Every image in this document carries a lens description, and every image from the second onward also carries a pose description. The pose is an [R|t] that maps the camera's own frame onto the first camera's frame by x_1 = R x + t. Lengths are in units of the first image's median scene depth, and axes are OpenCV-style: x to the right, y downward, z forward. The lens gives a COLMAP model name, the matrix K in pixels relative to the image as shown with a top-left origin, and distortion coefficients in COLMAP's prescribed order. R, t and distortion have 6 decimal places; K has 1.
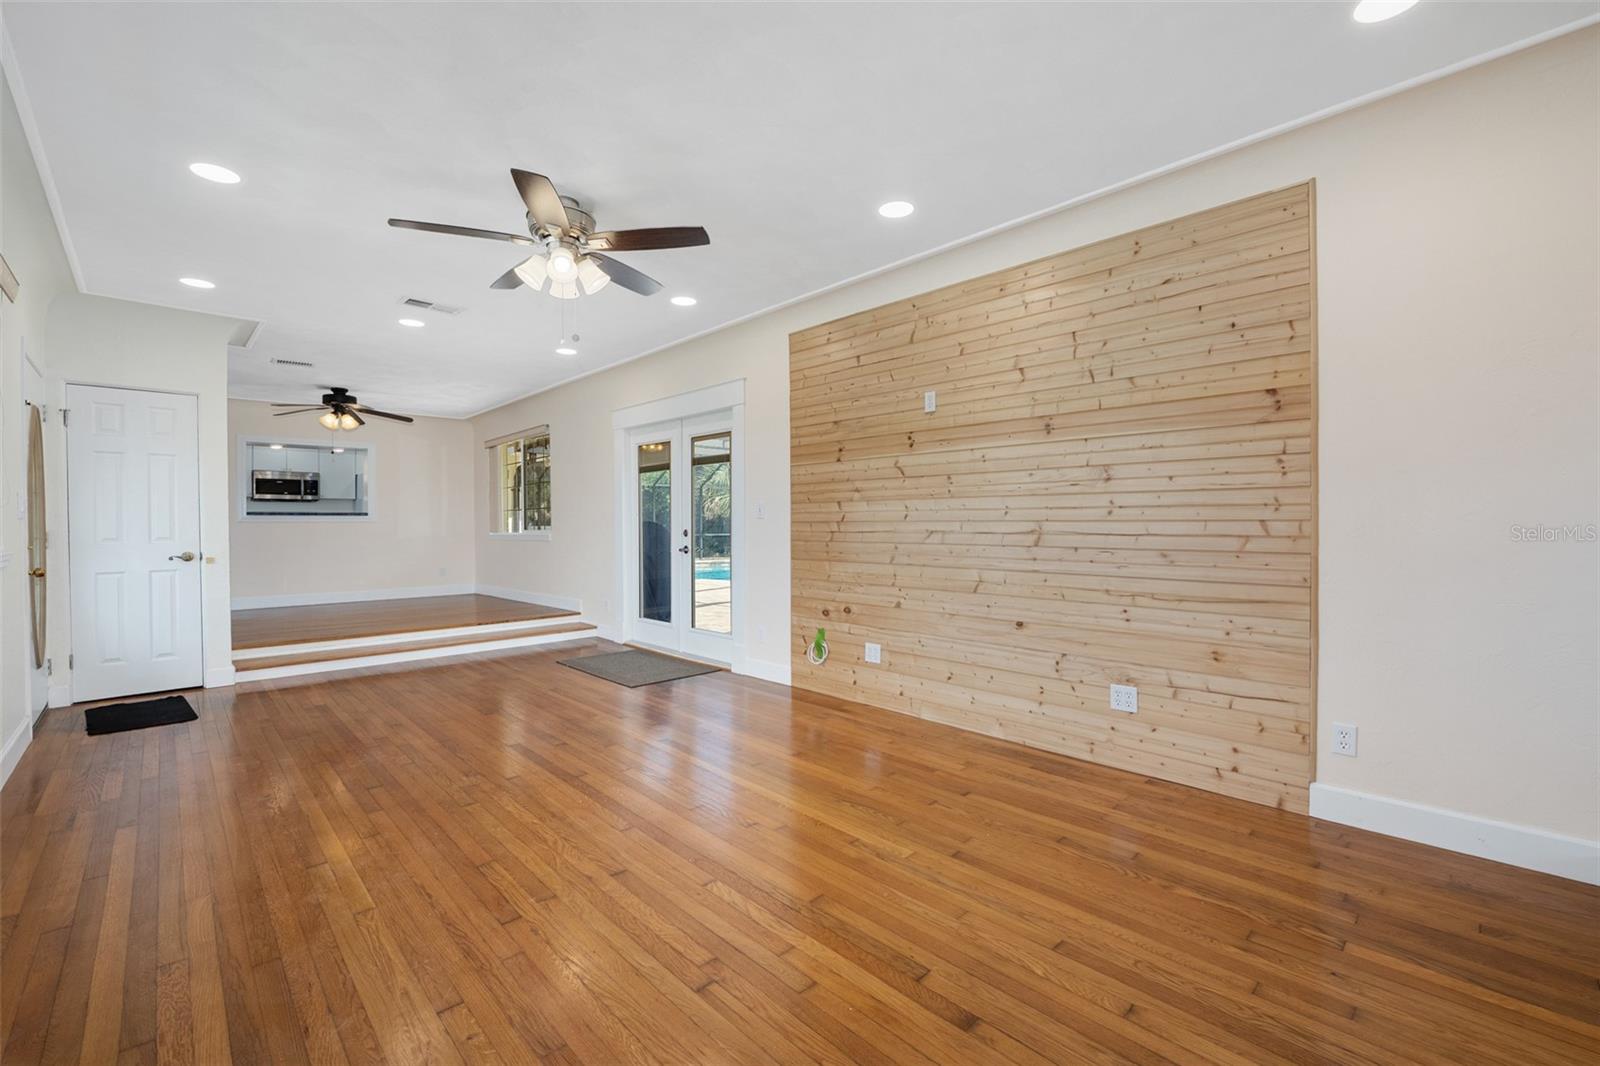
lens RADIAL K [[651.7, 0, 796.7], [0, 651.7, 520.0], [0, 0, 1]] dist [-0.012458, 0.000000]
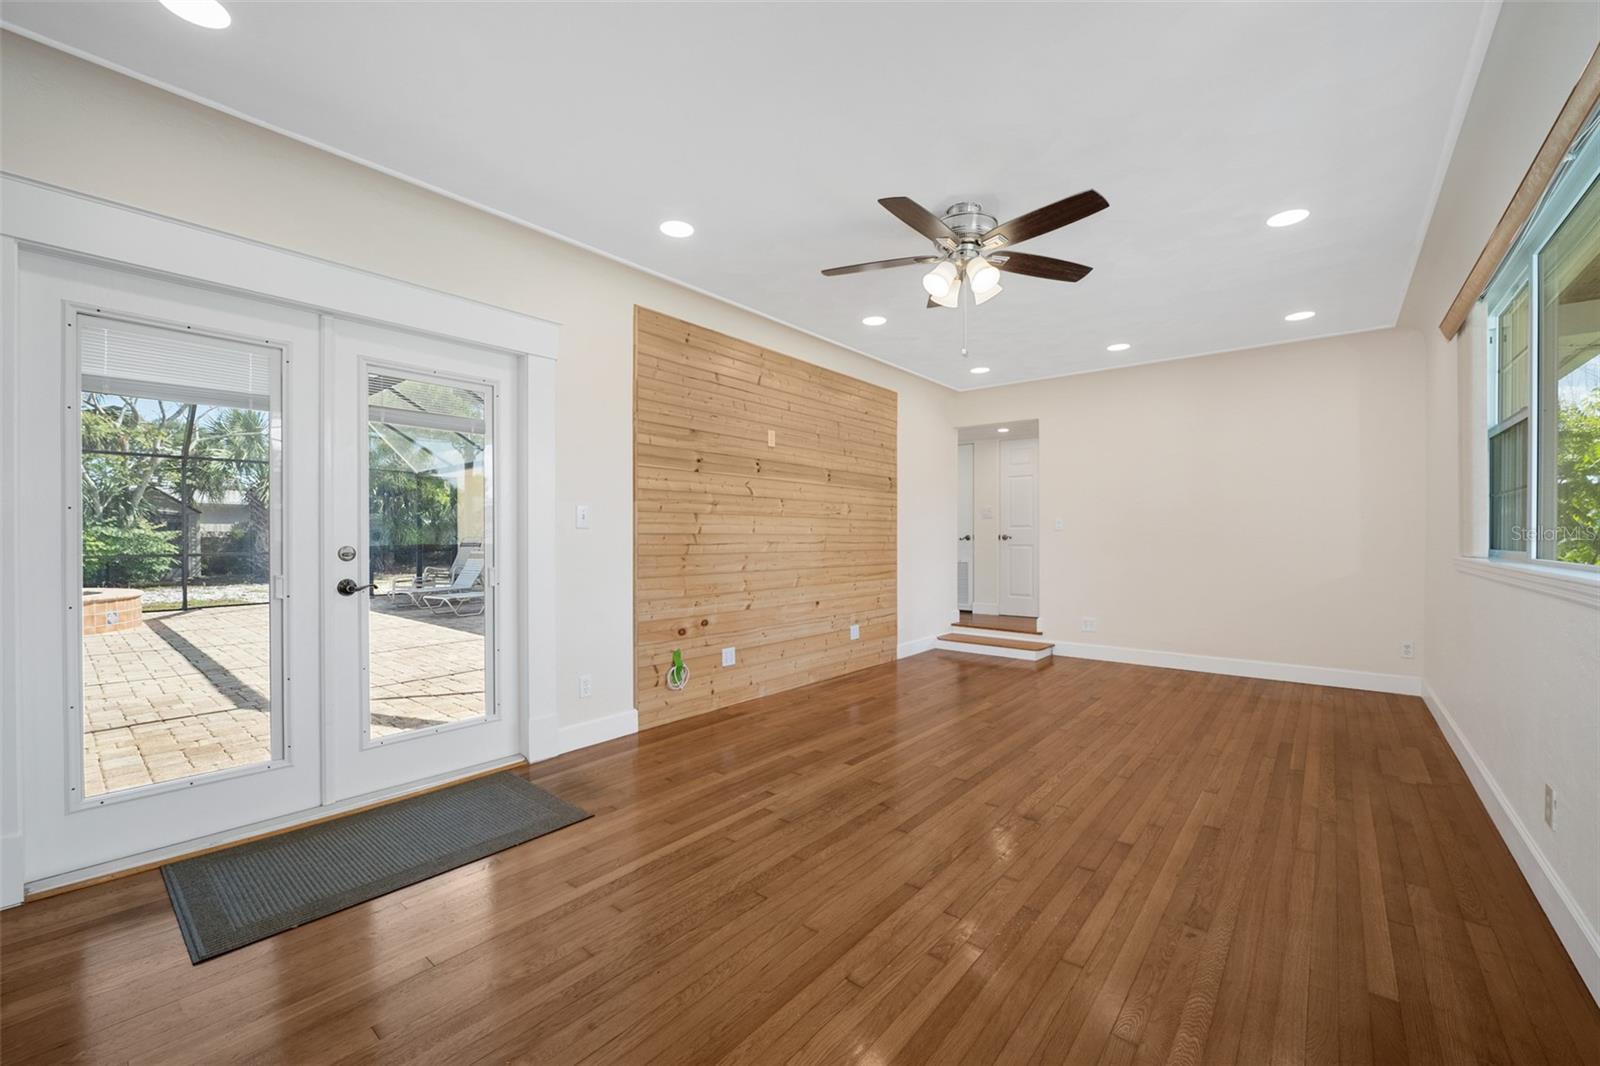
lens RADIAL K [[651.7, 0, 816.5], [0, 651.7, 536.8], [0, 0, 1]] dist [-0.012458, 0.000000]
pose [[-0.121822, 0.006877, 0.992528, -0.921284], [-0.002719, 0.999970, -0.007262, 0.013288], [-0.992548, -0.003584, -0.121800, 0.941023]]
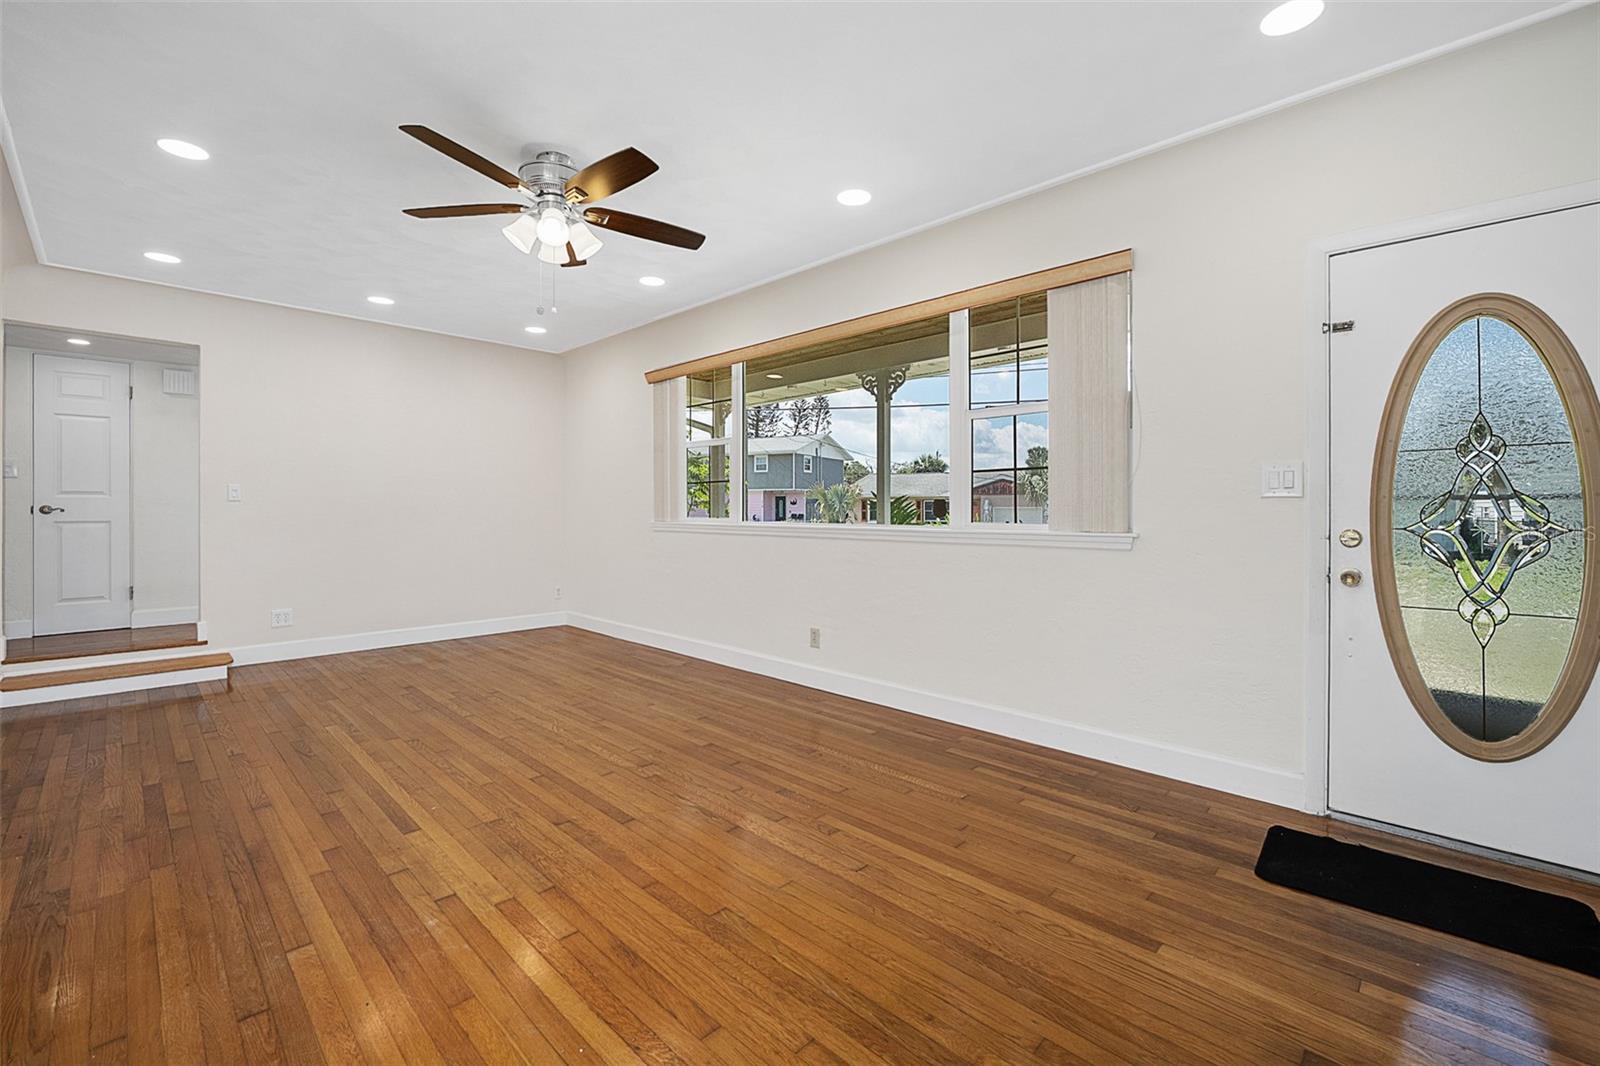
lens RADIAL K [[651.7, 0, 806.8], [0, 651.7, 514.1], [0, 0, 1]] dist [-0.012458, 0.000000]
pose [[-0.999593, 0.004991, -0.028104, -0.488295], [0.004929, 0.999985, 0.002276, 0.009339], [0.028115, 0.002137, -0.999602, 1.352734]]
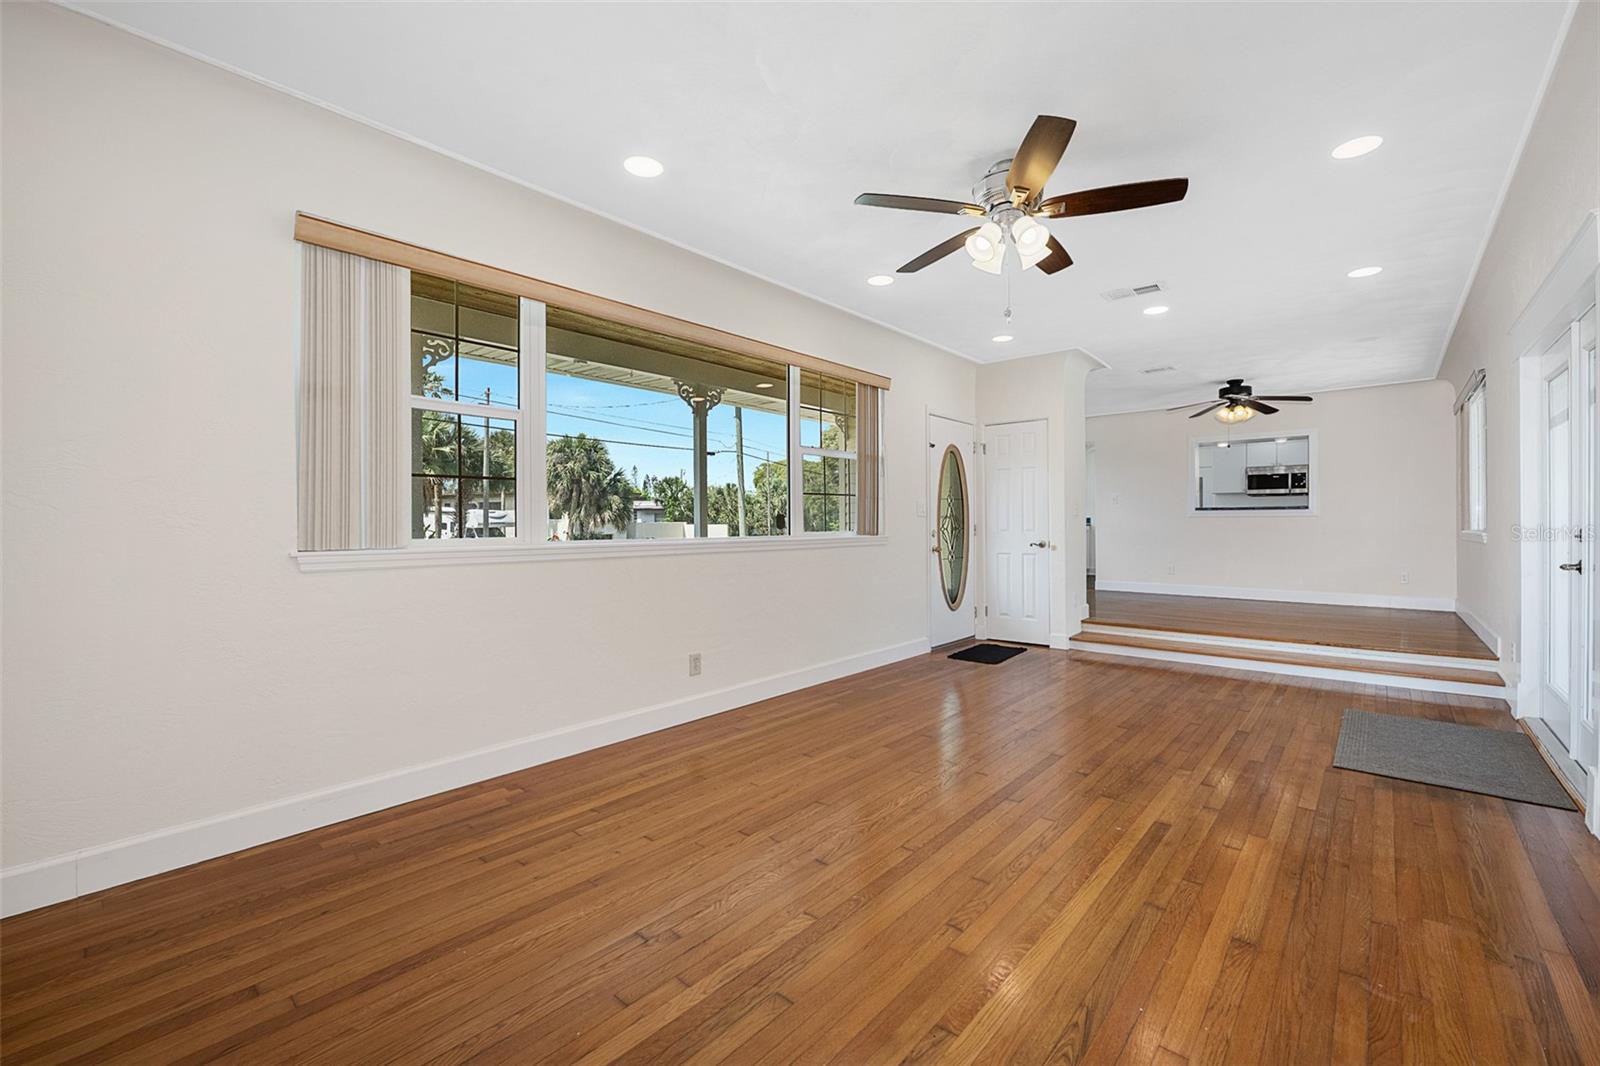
lens RADIAL K [[651.7, 0, 798.9], [0, 651.7, 525.4], [0, 0, 1]] dist [-0.012458, 0.000000]
pose [[0.048856, 0.011500, -0.998740, 0.374324], [0.007679, 0.999900, 0.011889, -0.001413], [0.998776, -0.008250, 0.048763, 0.464878]]
